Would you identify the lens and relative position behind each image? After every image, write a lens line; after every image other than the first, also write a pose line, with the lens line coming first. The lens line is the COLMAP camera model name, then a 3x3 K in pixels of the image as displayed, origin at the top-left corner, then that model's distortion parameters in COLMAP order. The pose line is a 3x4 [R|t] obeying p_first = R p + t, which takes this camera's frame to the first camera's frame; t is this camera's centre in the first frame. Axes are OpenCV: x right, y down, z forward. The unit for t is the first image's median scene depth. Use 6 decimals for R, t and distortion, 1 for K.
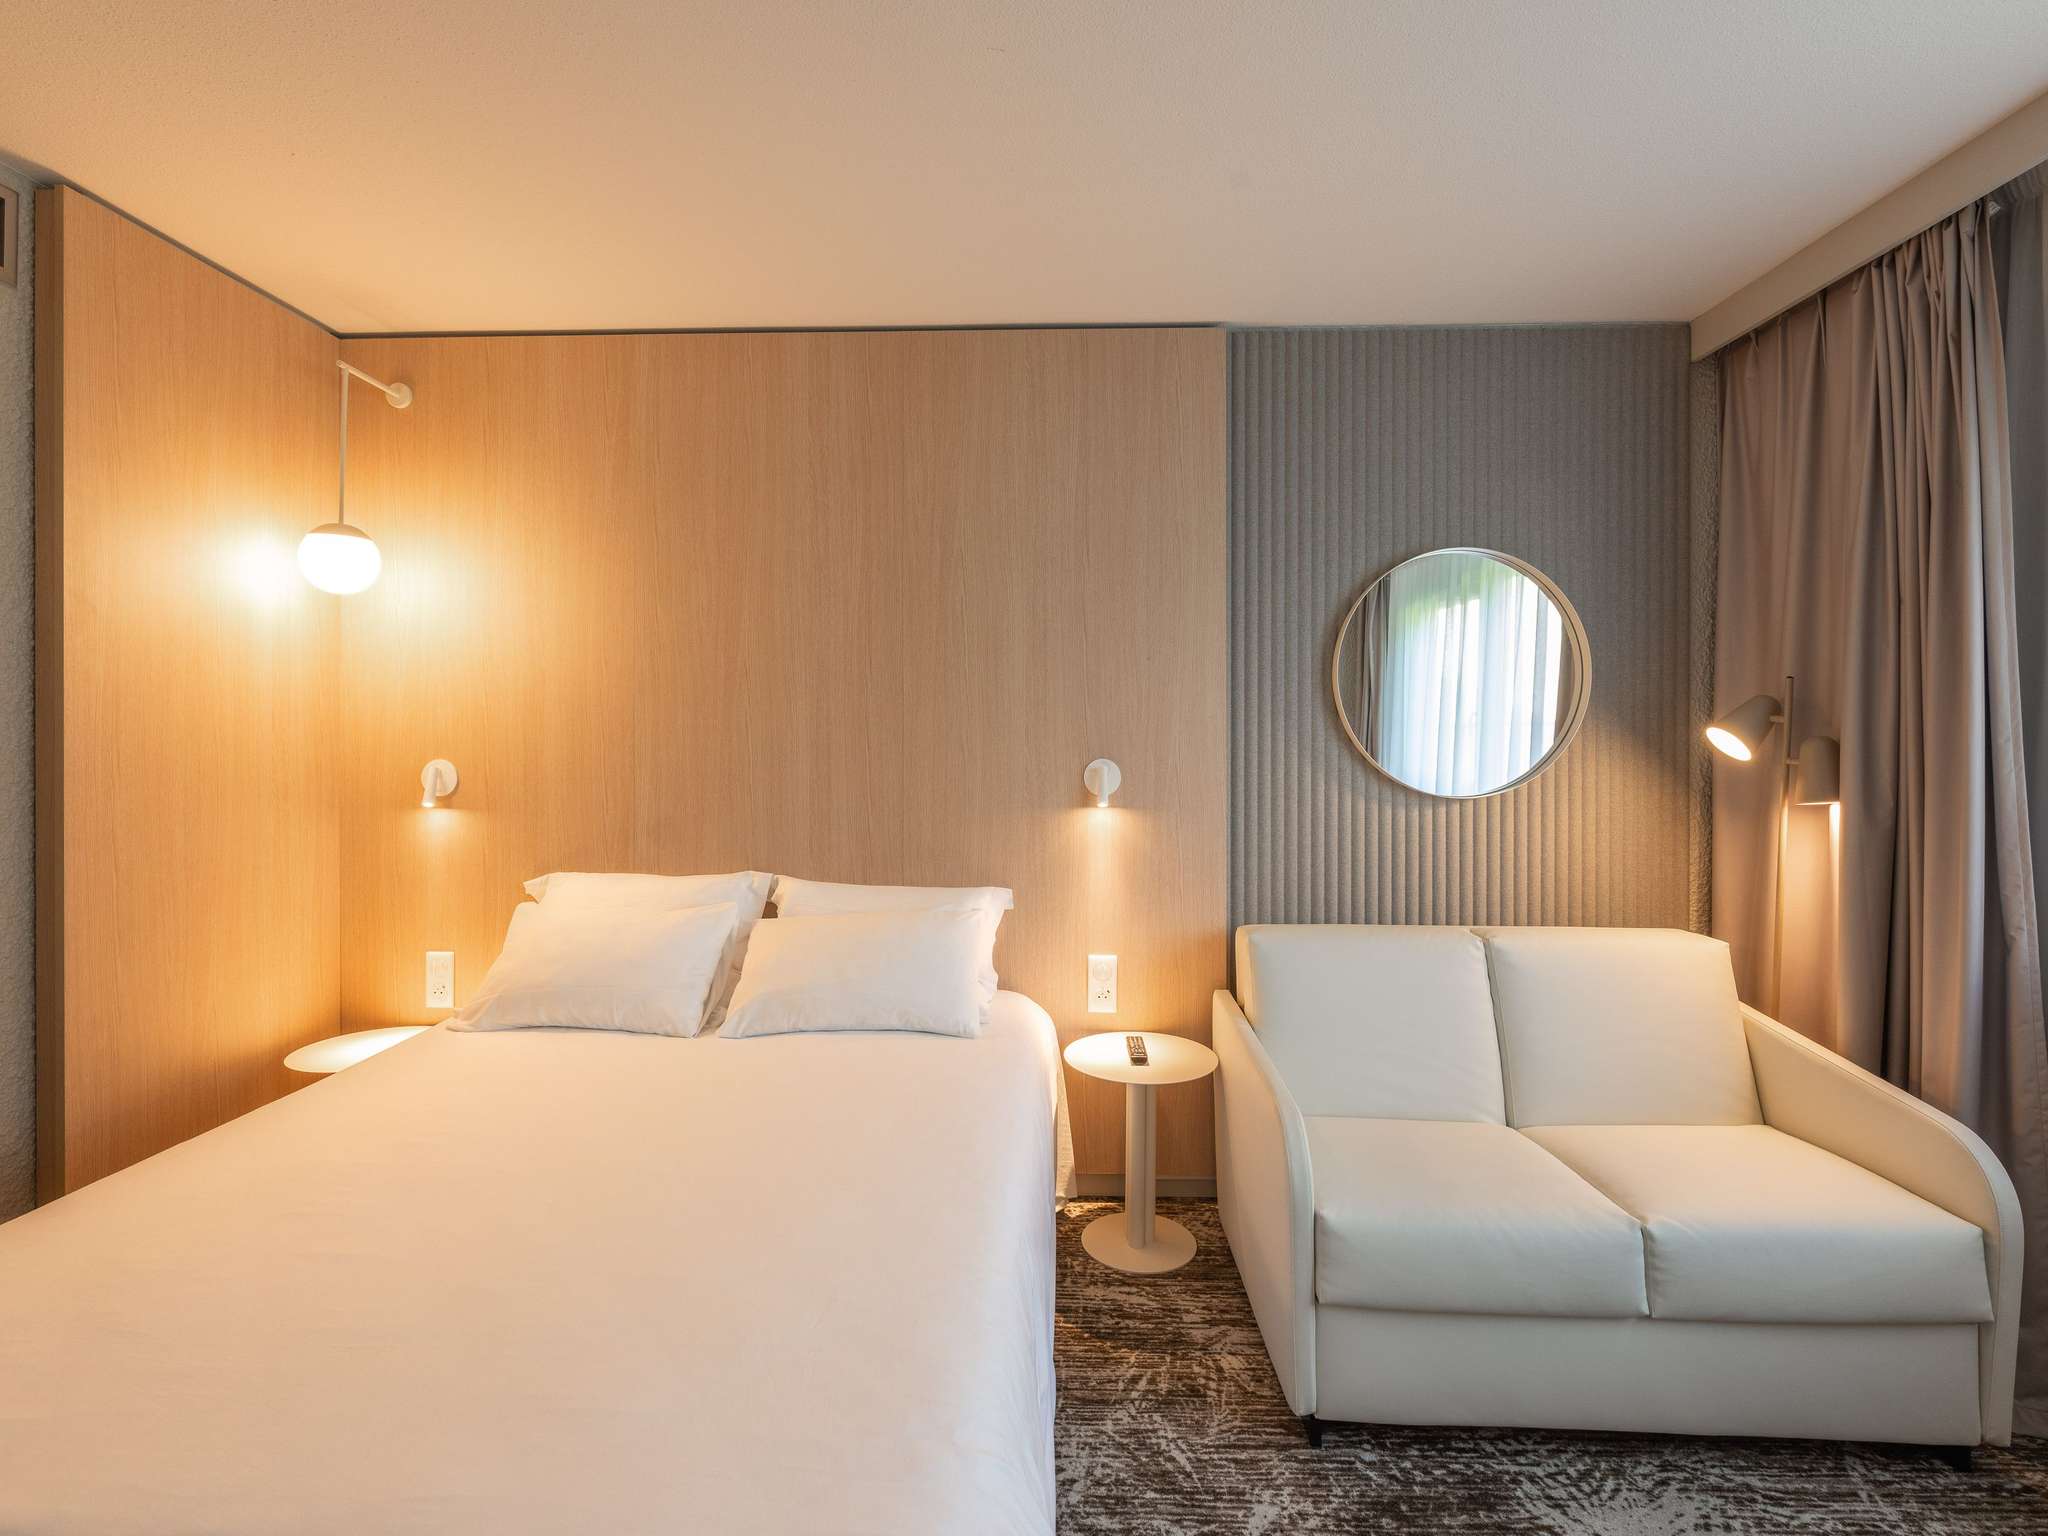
lens RADIAL K [[992.3, 0, 1032.4], [0, 992.3, 742.6], [0, 0, 1]] dist [0.000431, 0.000391]
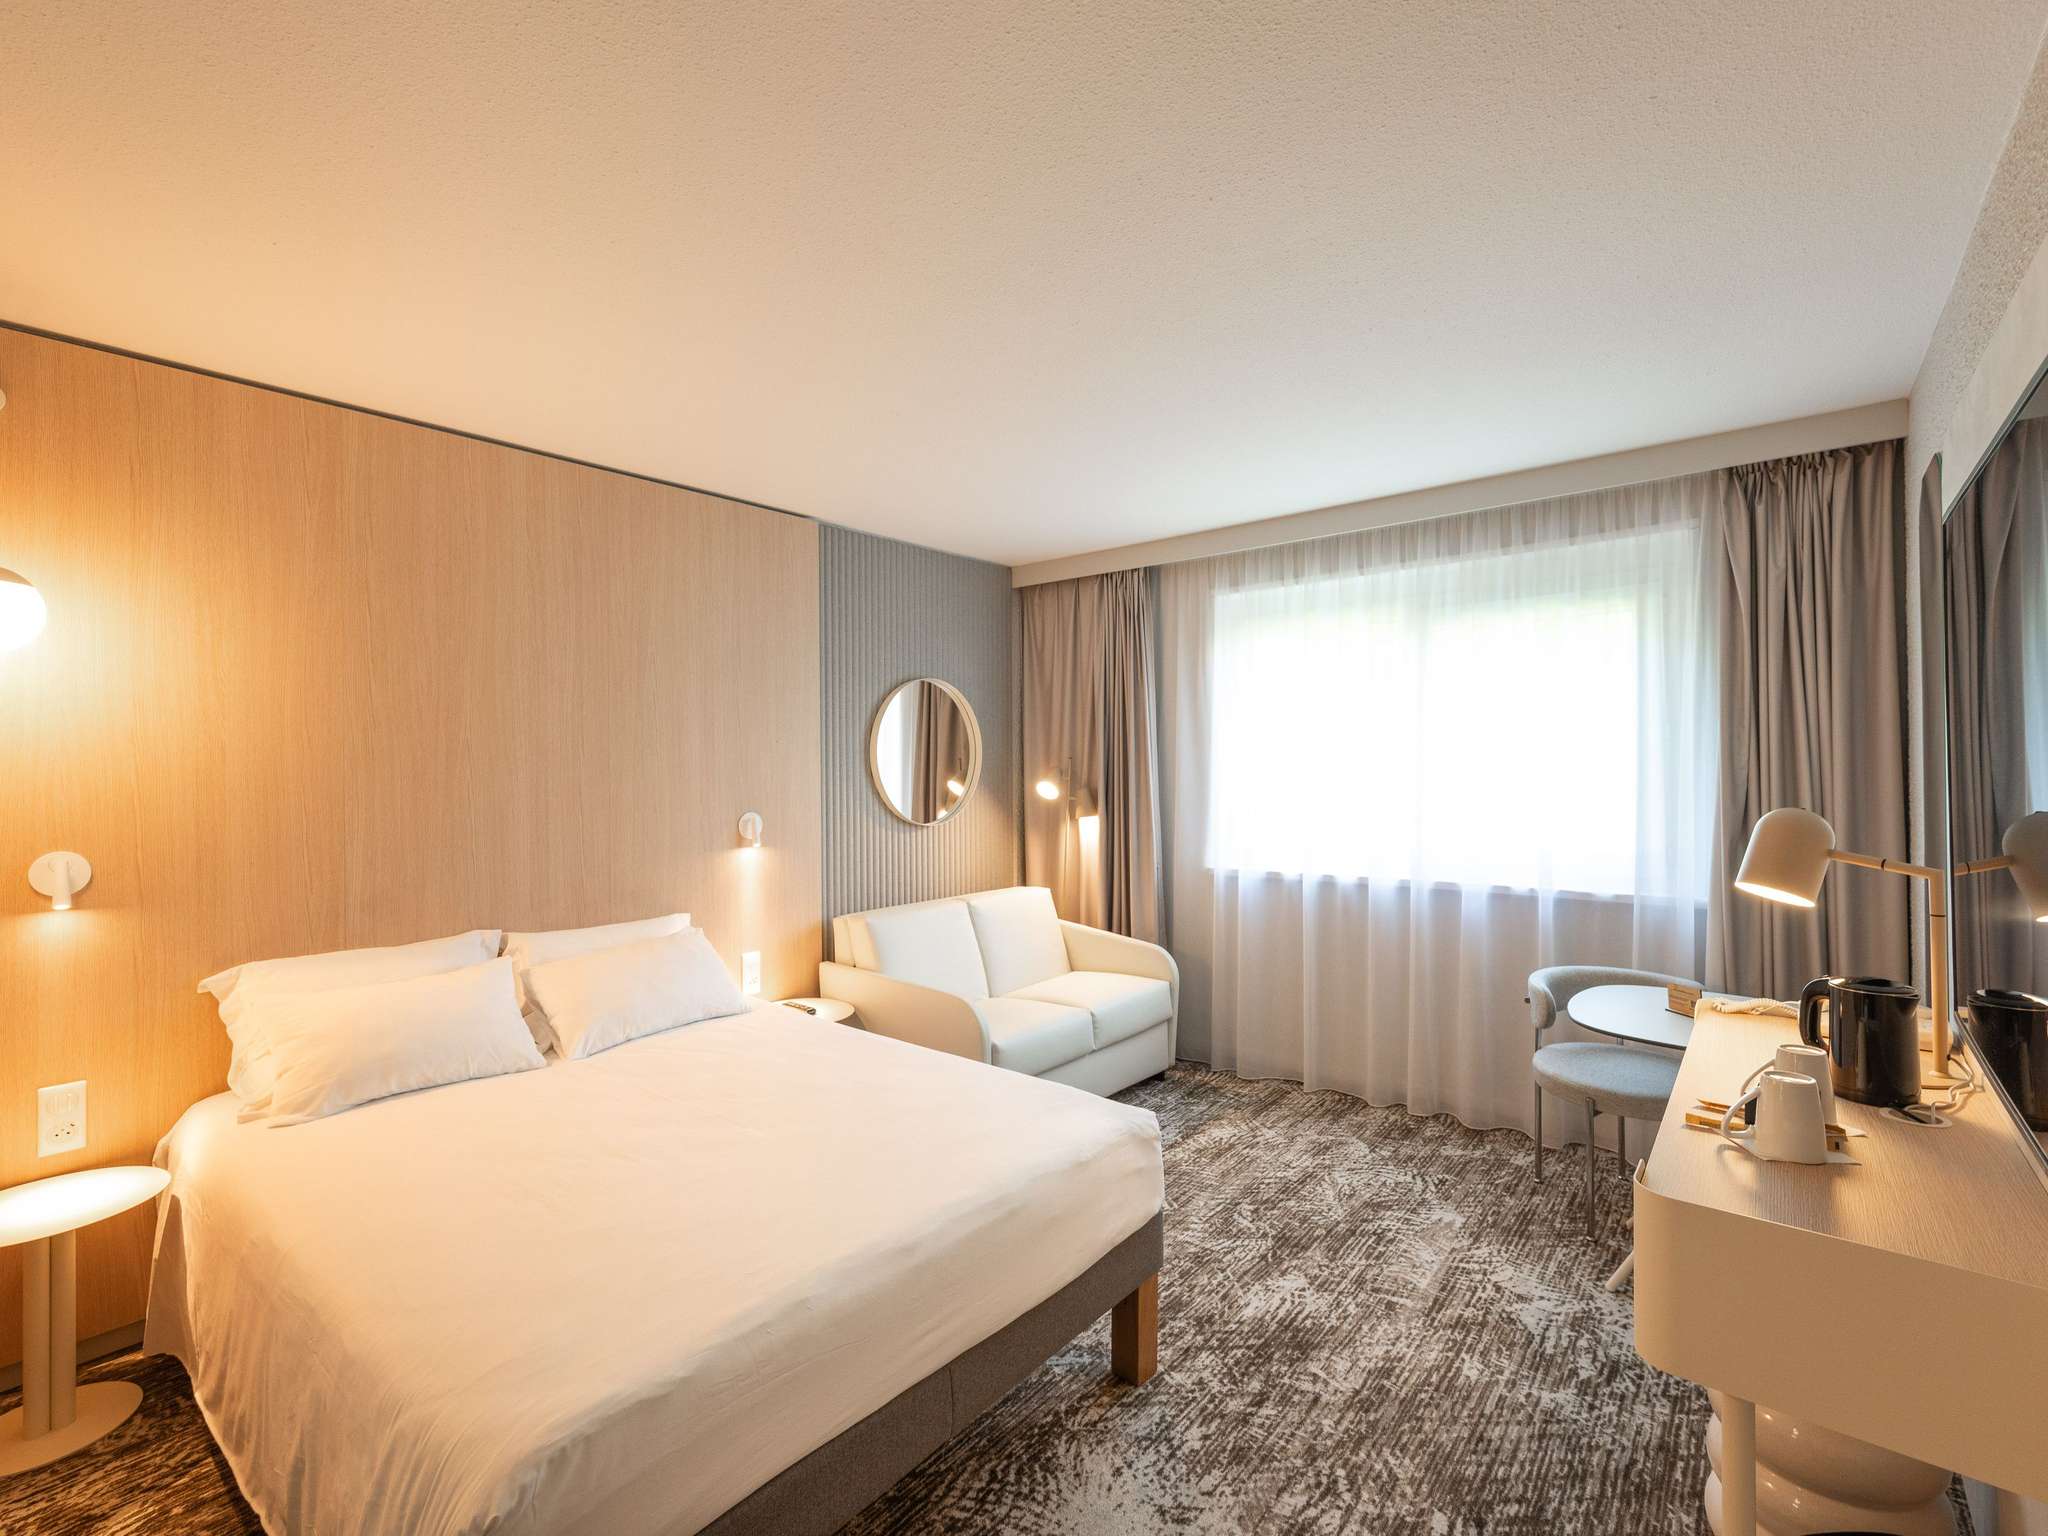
lens RADIAL K [[937.3, 0, 1024.0], [0, 937.3, 768.0], [0, 0, 1]] dist [-0.001659, -0.000358]
pose [[0.609391, -0.009550, 0.792812, -0.752710], [0.012599, 0.999918, 0.002360, -0.044894], [-0.792770, 0.008550, 0.609461, -0.112887]]
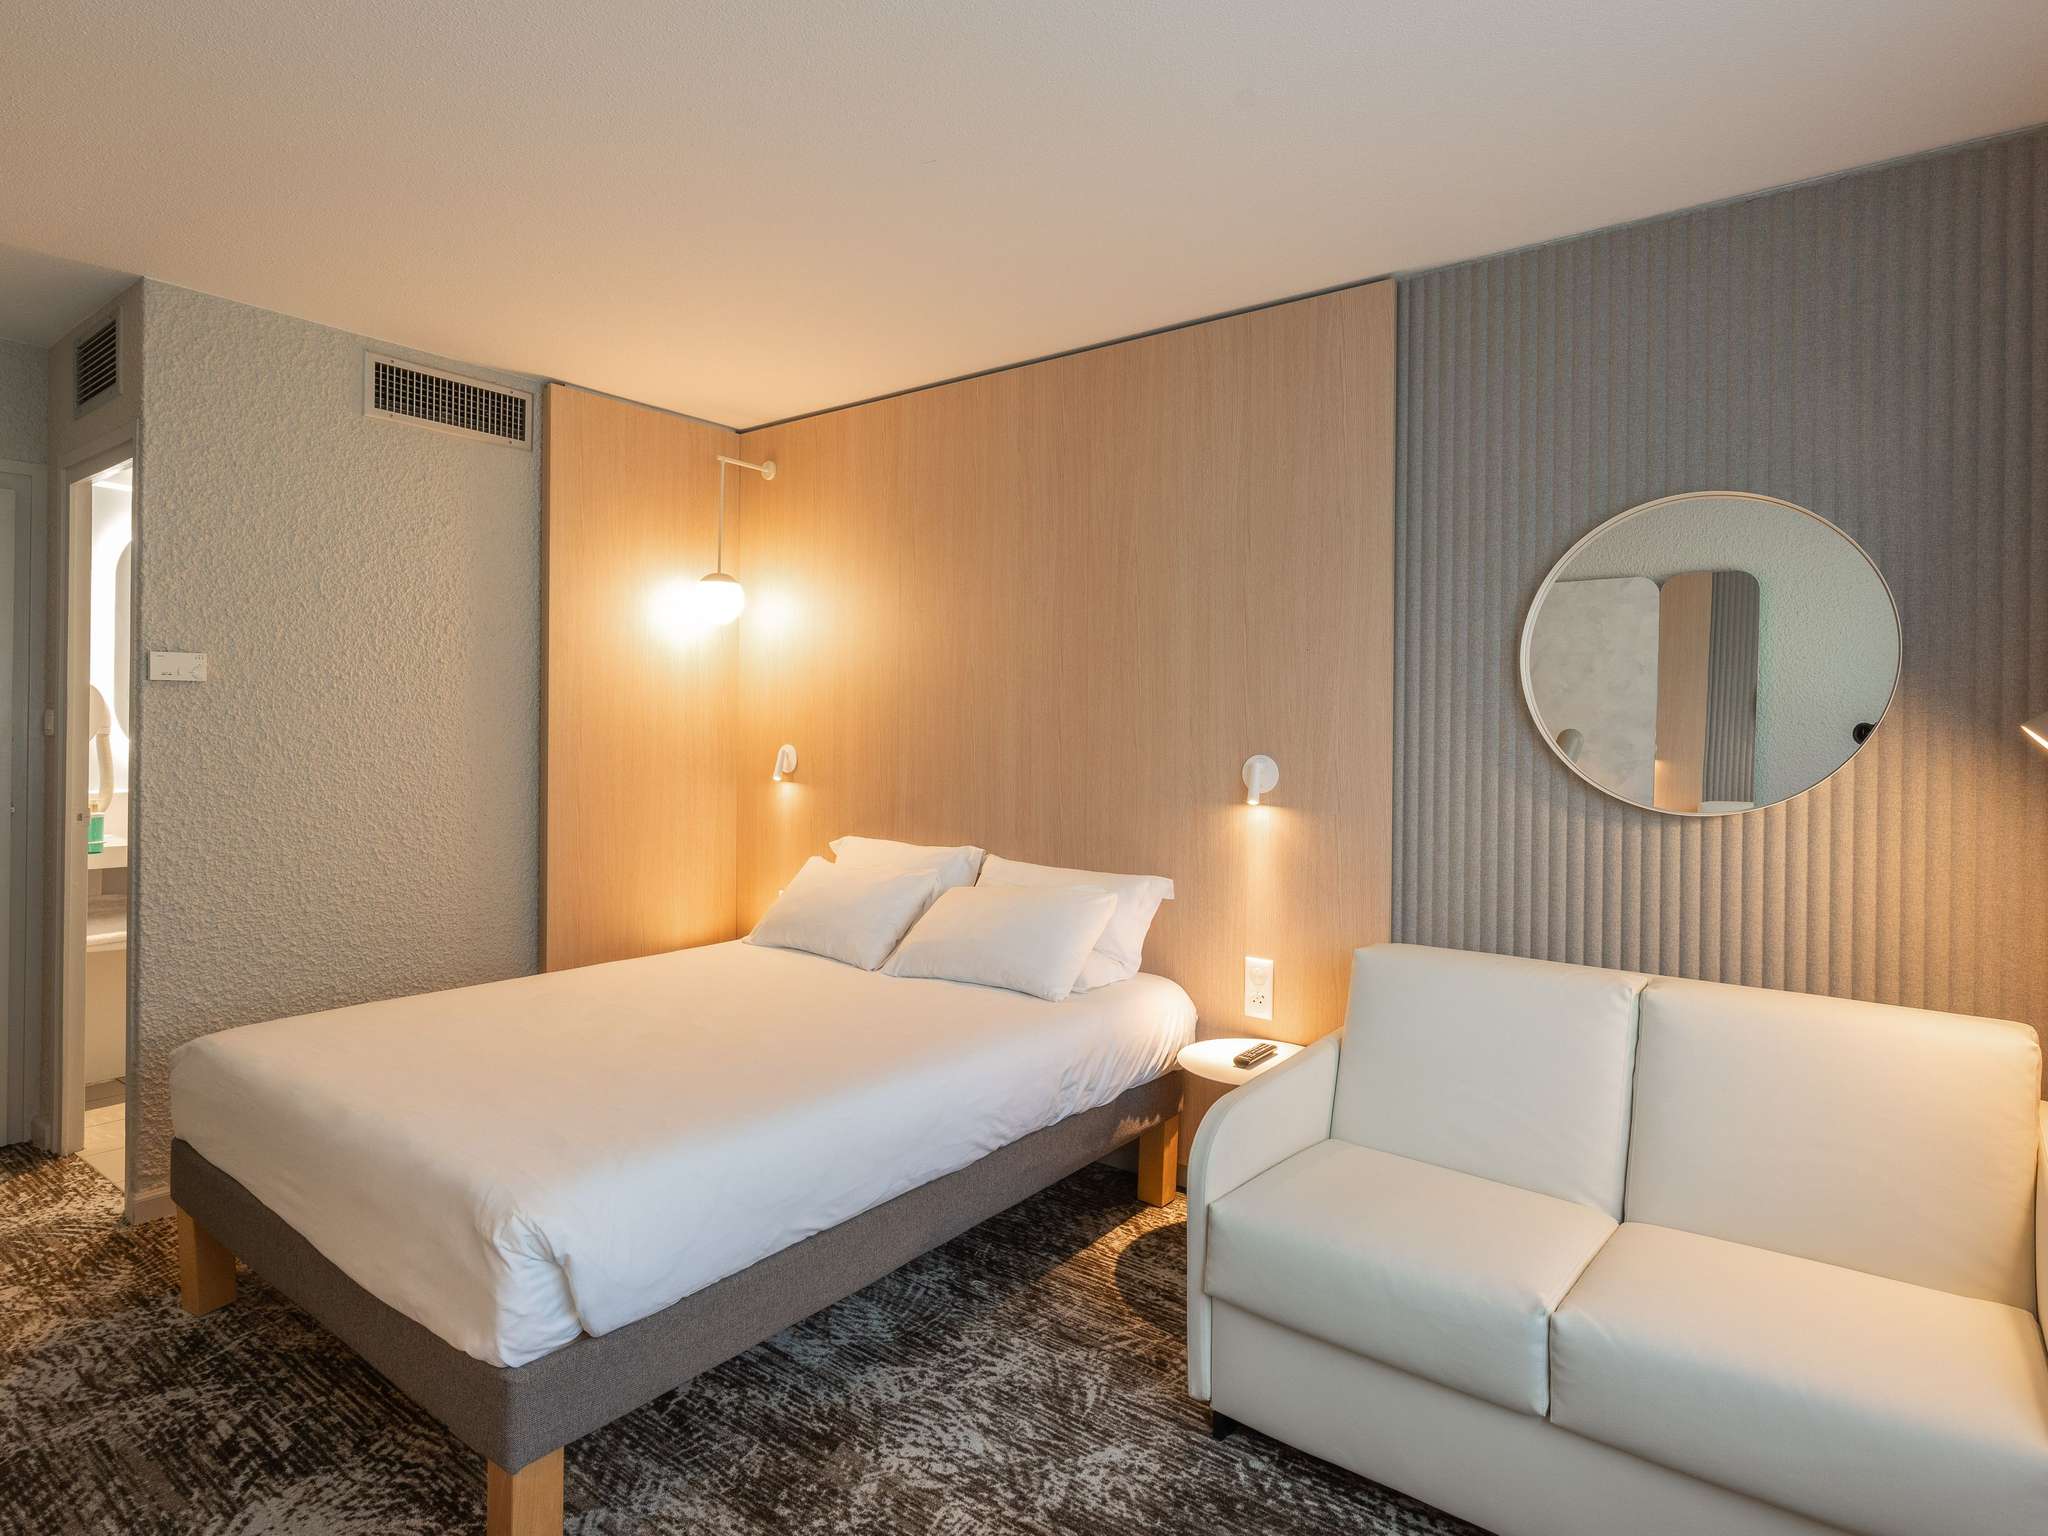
lens RADIAL K [[1110.6, 0, 982.4], [0, 1110.6, 745.5], [0, 0, 1]] dist [0.000257, -0.000422]
pose [[0.806059, 0.016786, -0.591598, 0.498124], [-0.014153, 0.999859, 0.009085, 0.001307], [0.591667, 0.001050, 0.806182, -0.030709]]
